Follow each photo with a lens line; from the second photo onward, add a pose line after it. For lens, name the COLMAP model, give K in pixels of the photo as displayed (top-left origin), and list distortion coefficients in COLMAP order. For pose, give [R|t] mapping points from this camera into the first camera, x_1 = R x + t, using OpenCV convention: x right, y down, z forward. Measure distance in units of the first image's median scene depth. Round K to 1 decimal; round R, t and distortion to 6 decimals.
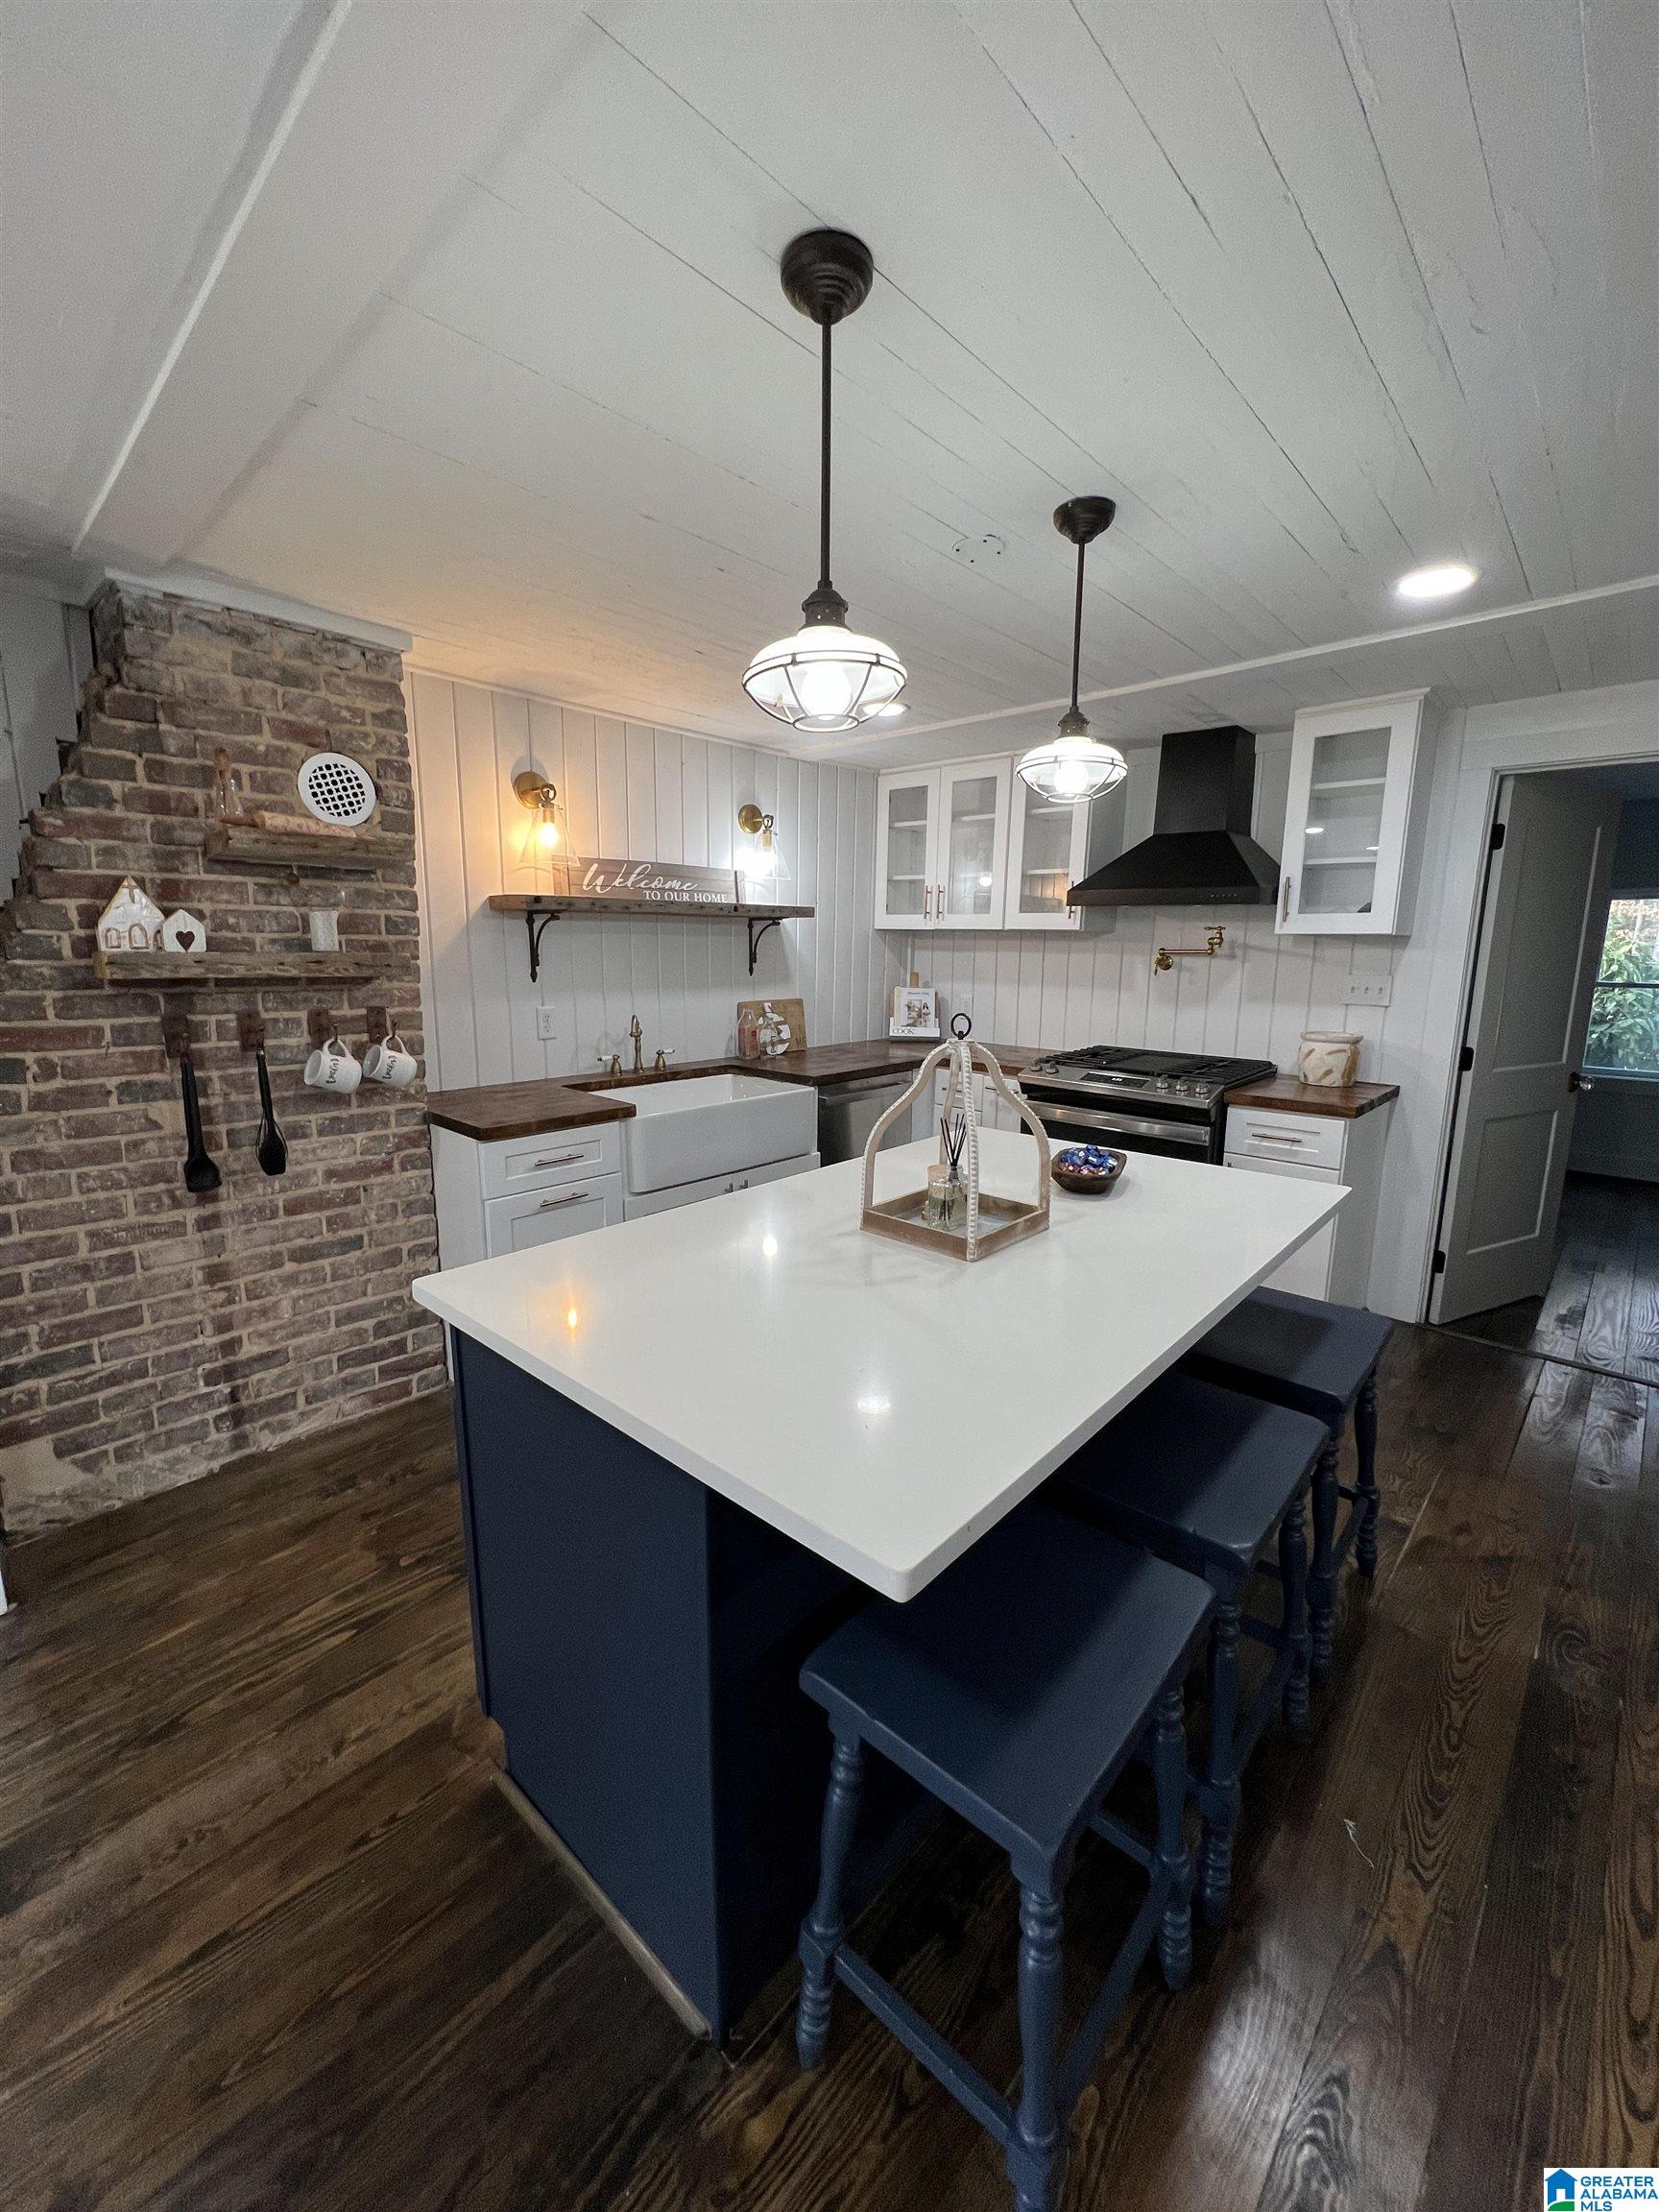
lens RADIAL K [[880.2, 0, 827.5], [0, 880.2, 1102.5], [0, 0, 1]] dist [-0.002345, 0.000358]
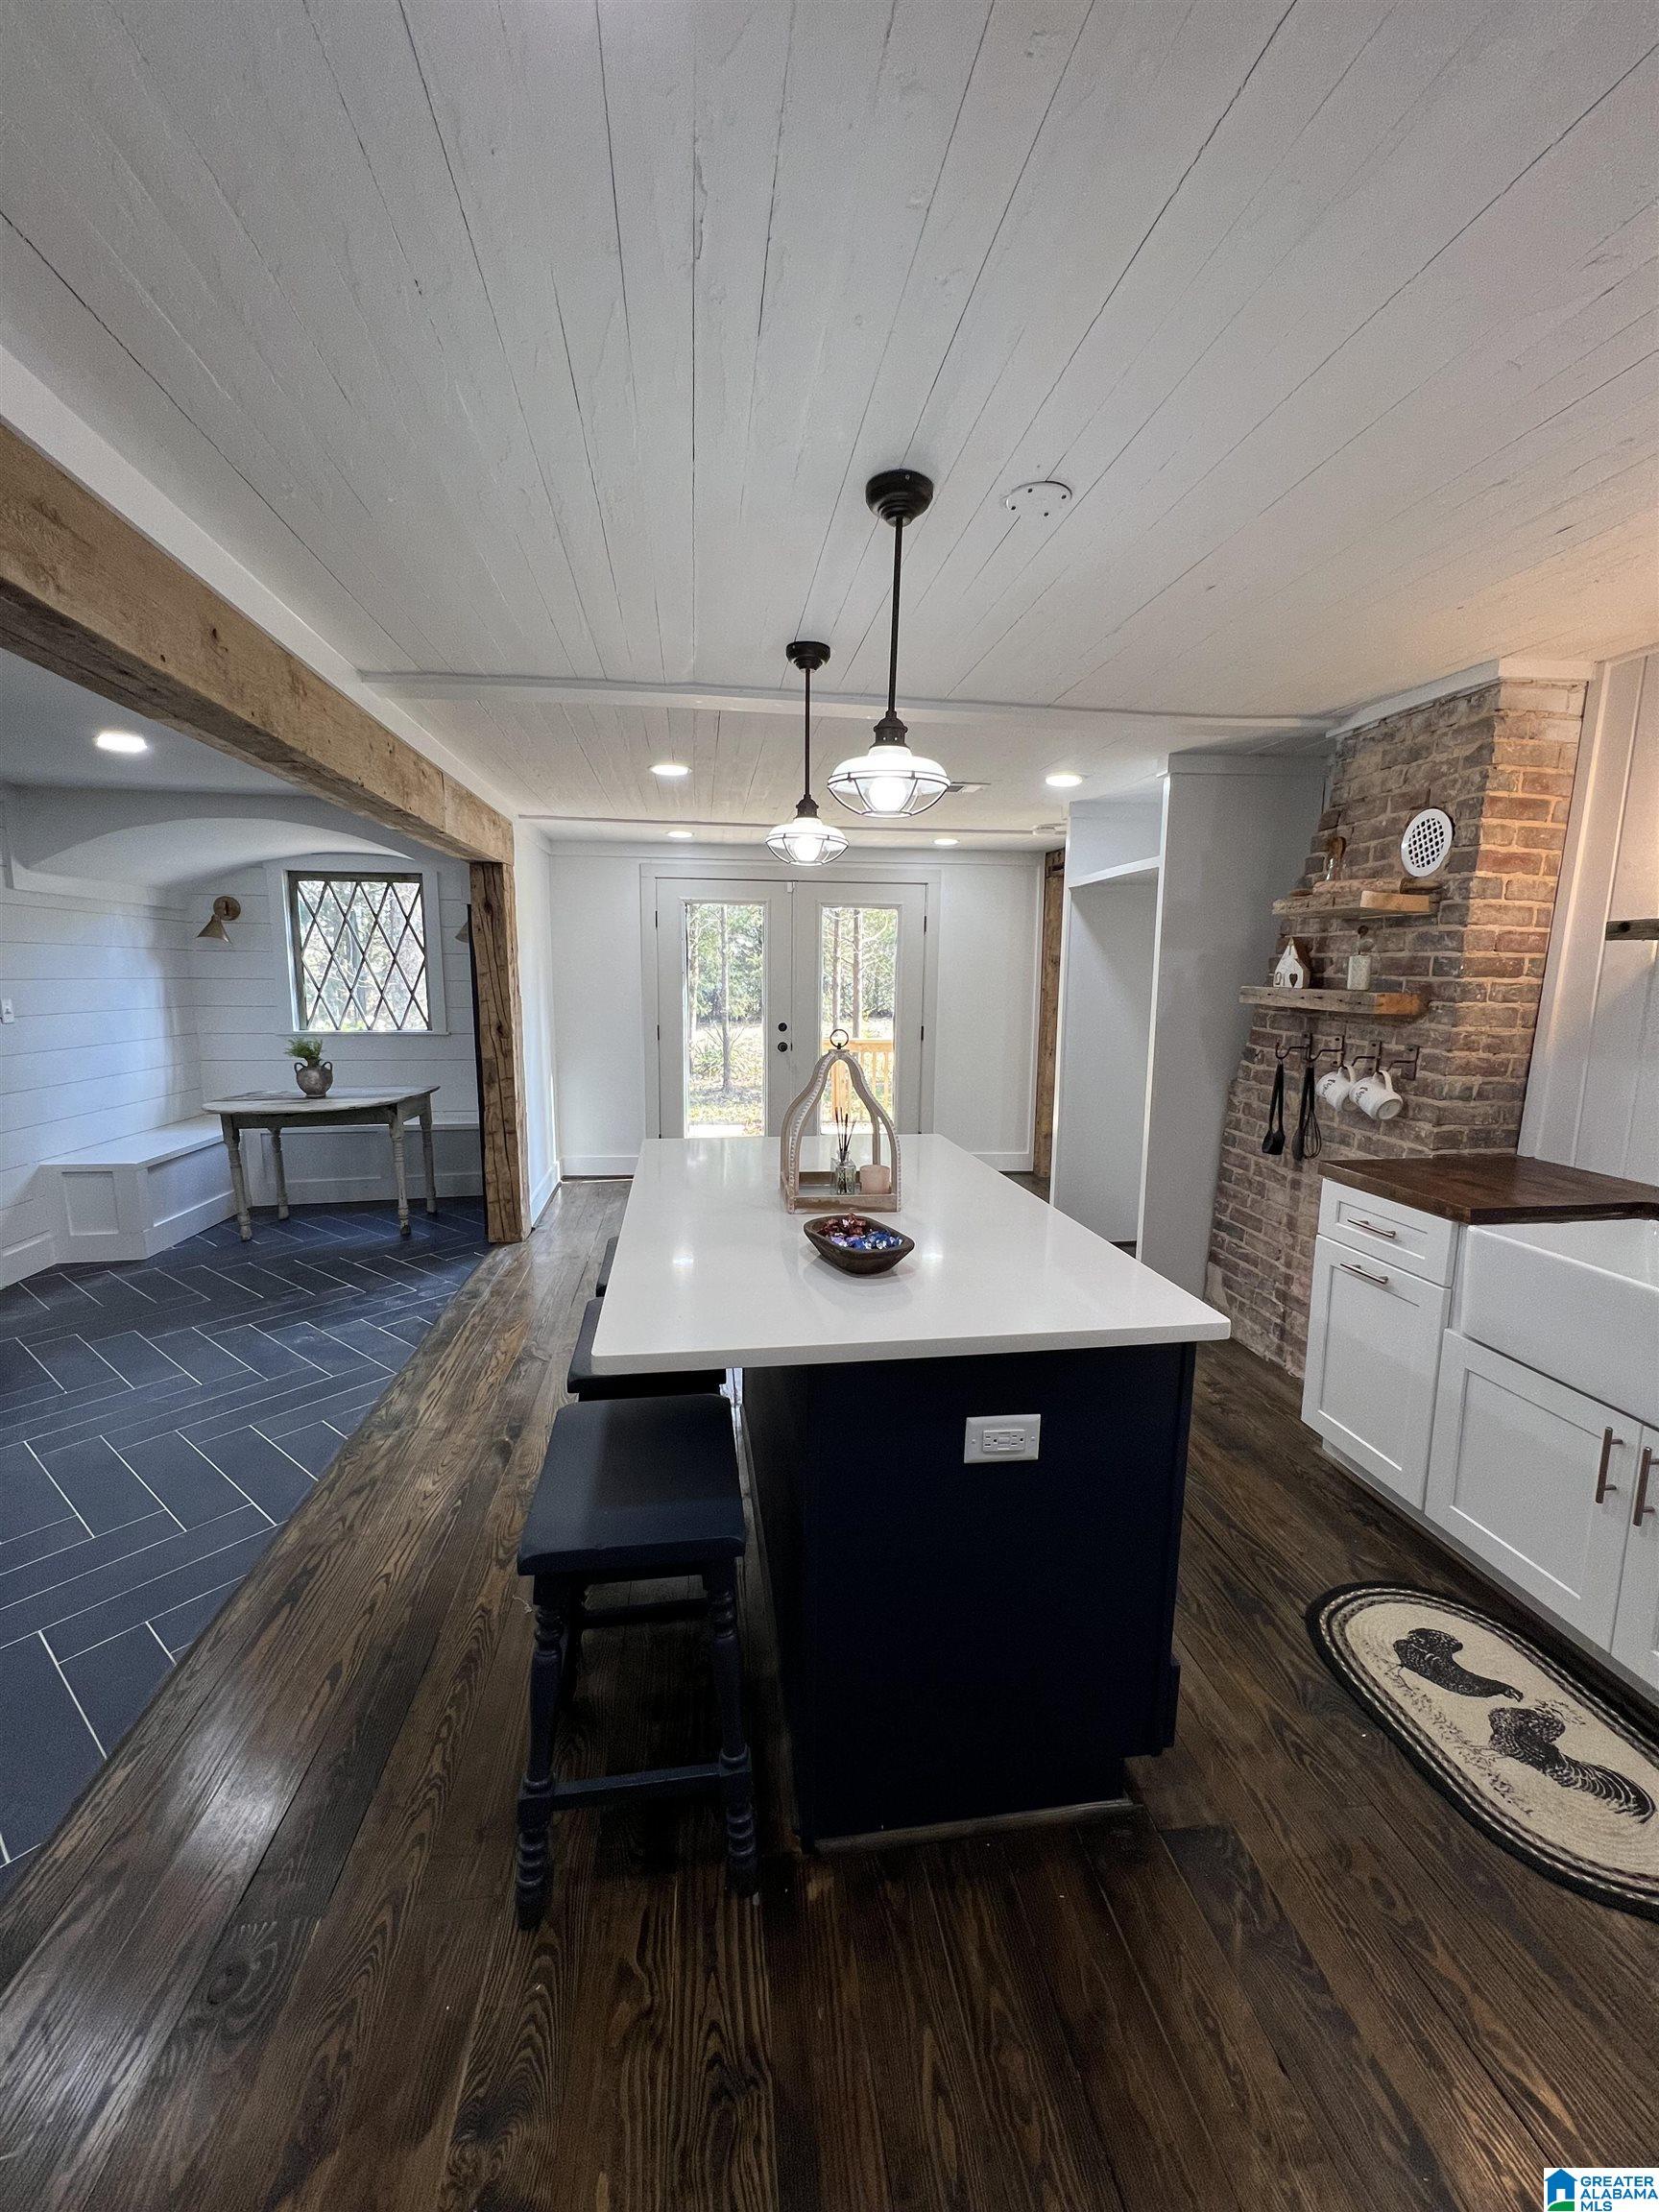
lens RADIAL K [[880.2, 0, 825.7], [0, 880.2, 1112.0], [0, 0, 1]] dist [-0.002345, 0.000358]
pose [[-0.626882, 0.108743, -0.771488, 0.546596], [-0.157730, 0.951994, 0.262352, -0.147300], [0.762981, 0.286151, -0.579635, 0.820155]]
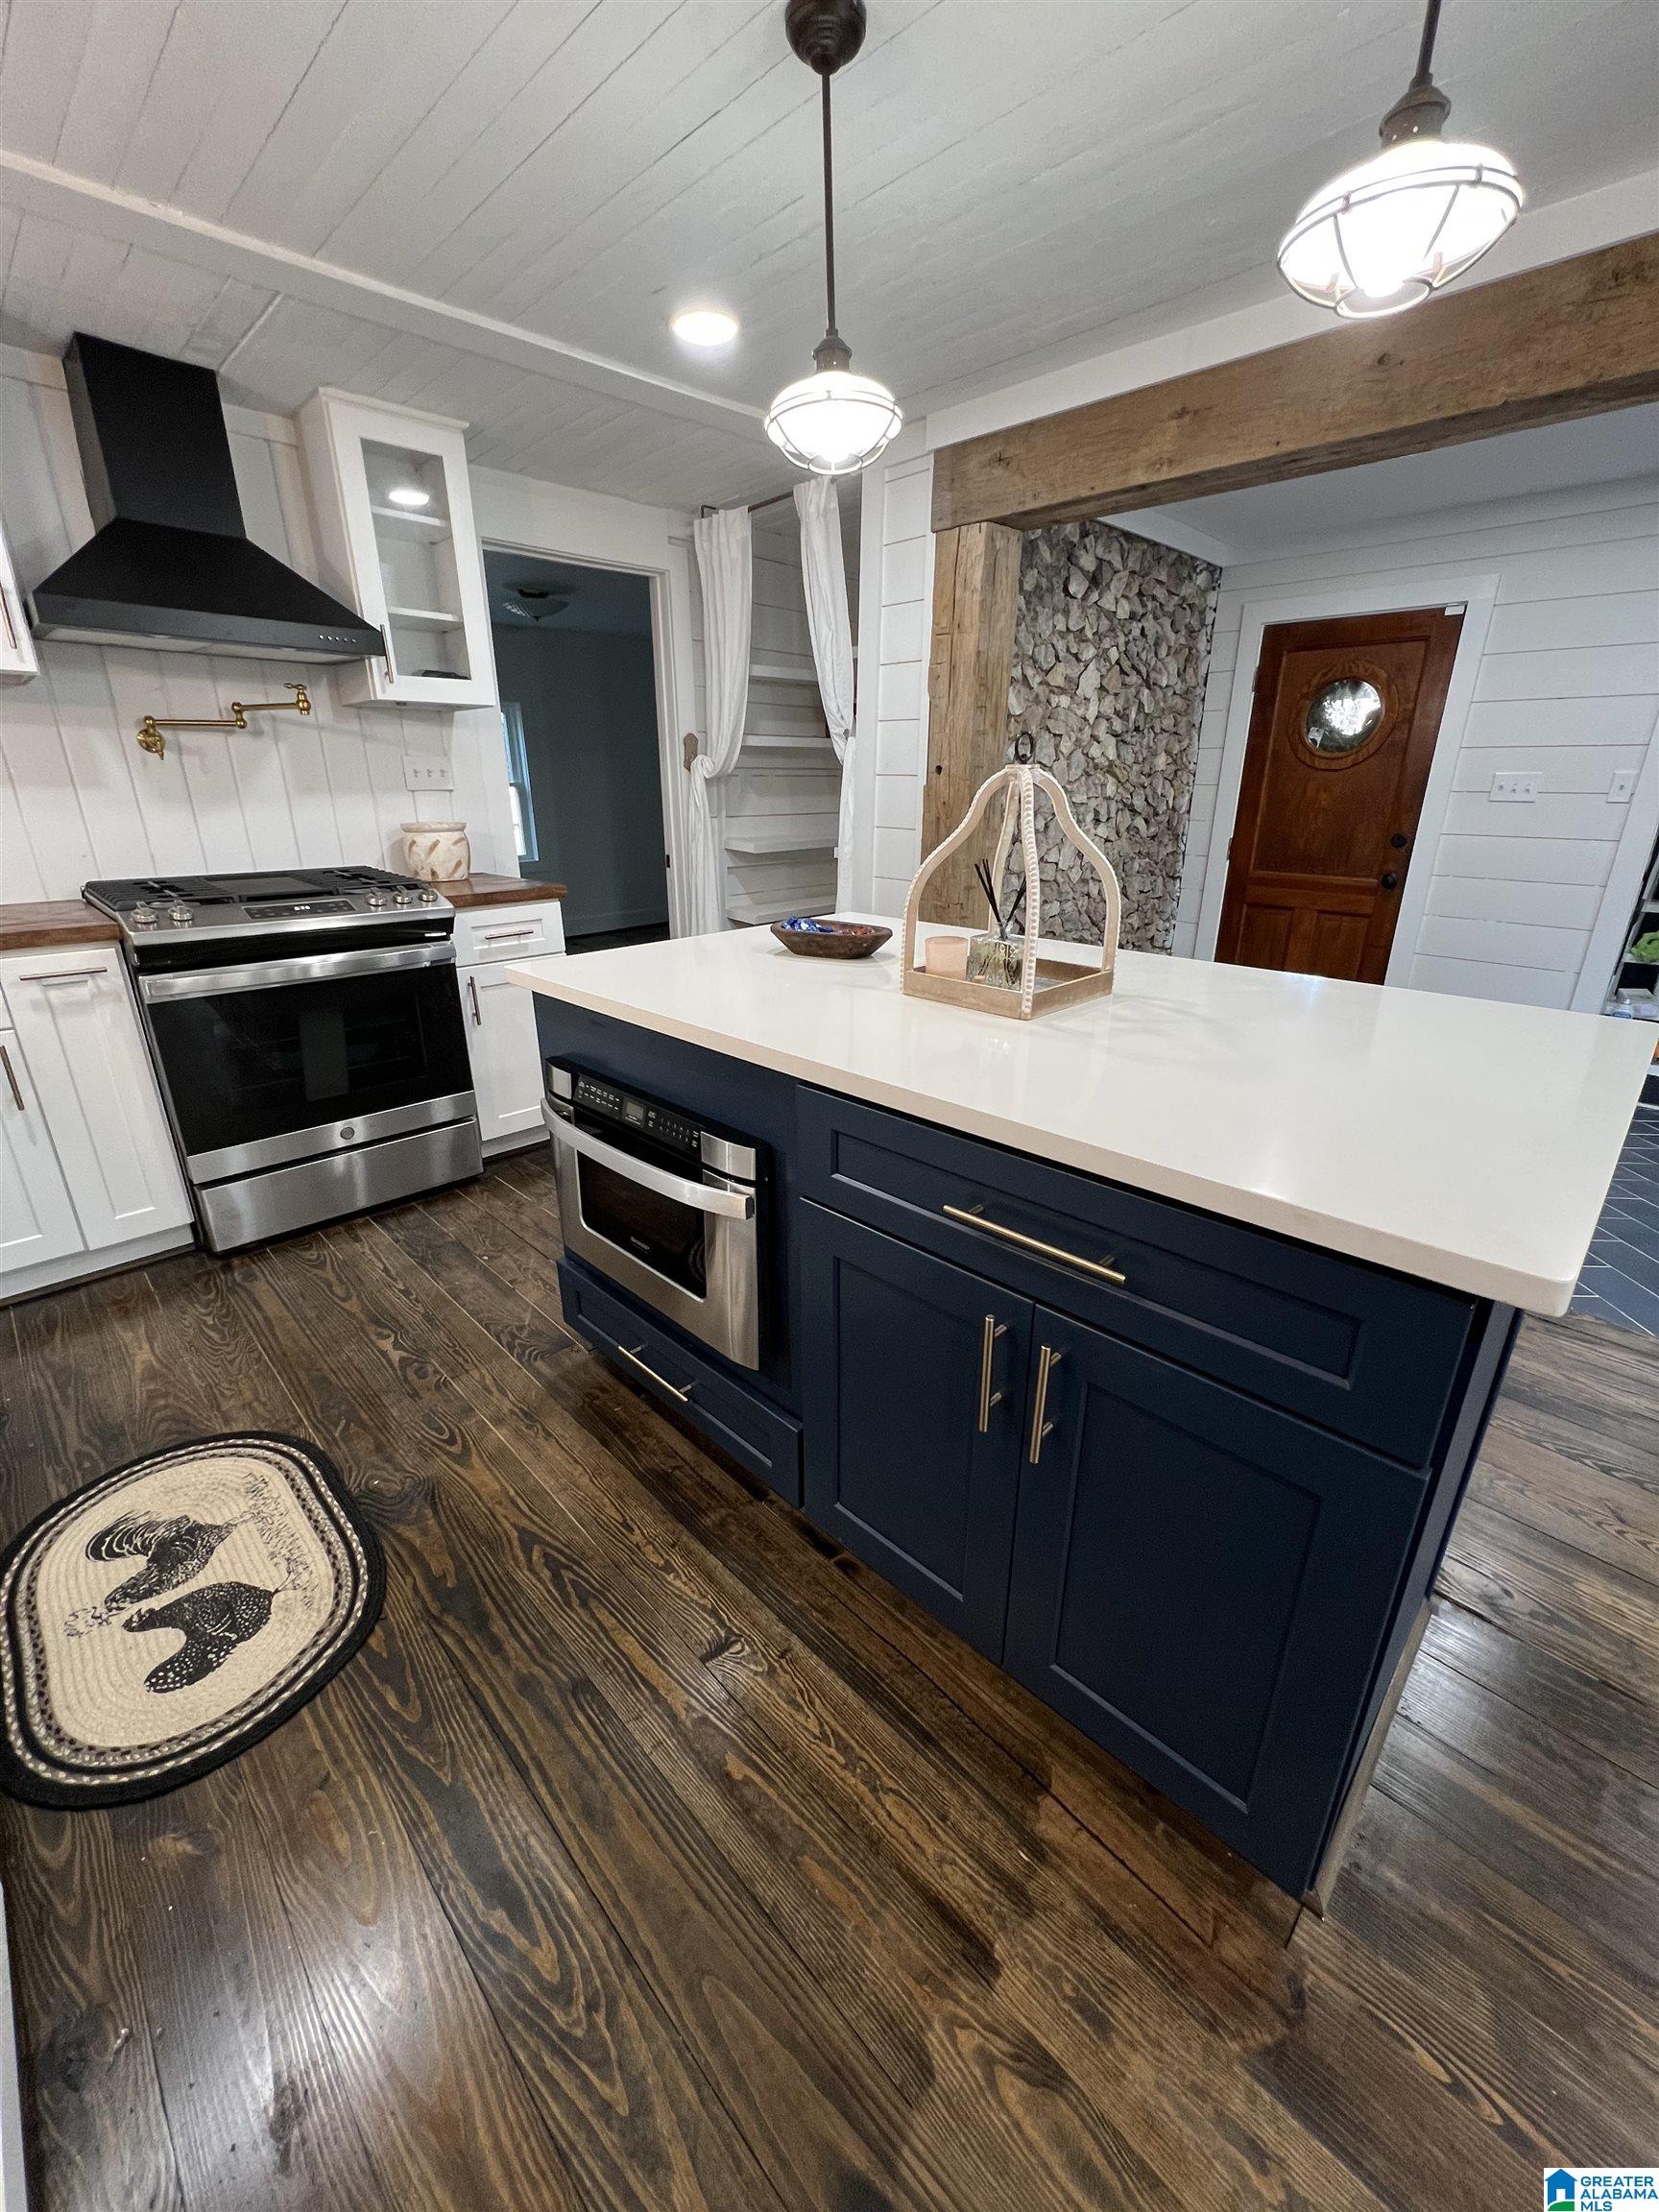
lens RADIAL K [[880.2, 0, 829.3], [0, 880.2, 1106.0], [0, 0, 1]] dist [-0.002345, 0.000358]
pose [[0.038680, -0.352158, 0.935141, -0.359216], [0.181383, 0.922769, 0.339997, -0.042037], [-0.982652, 0.156468, 0.099568, 0.538521]]
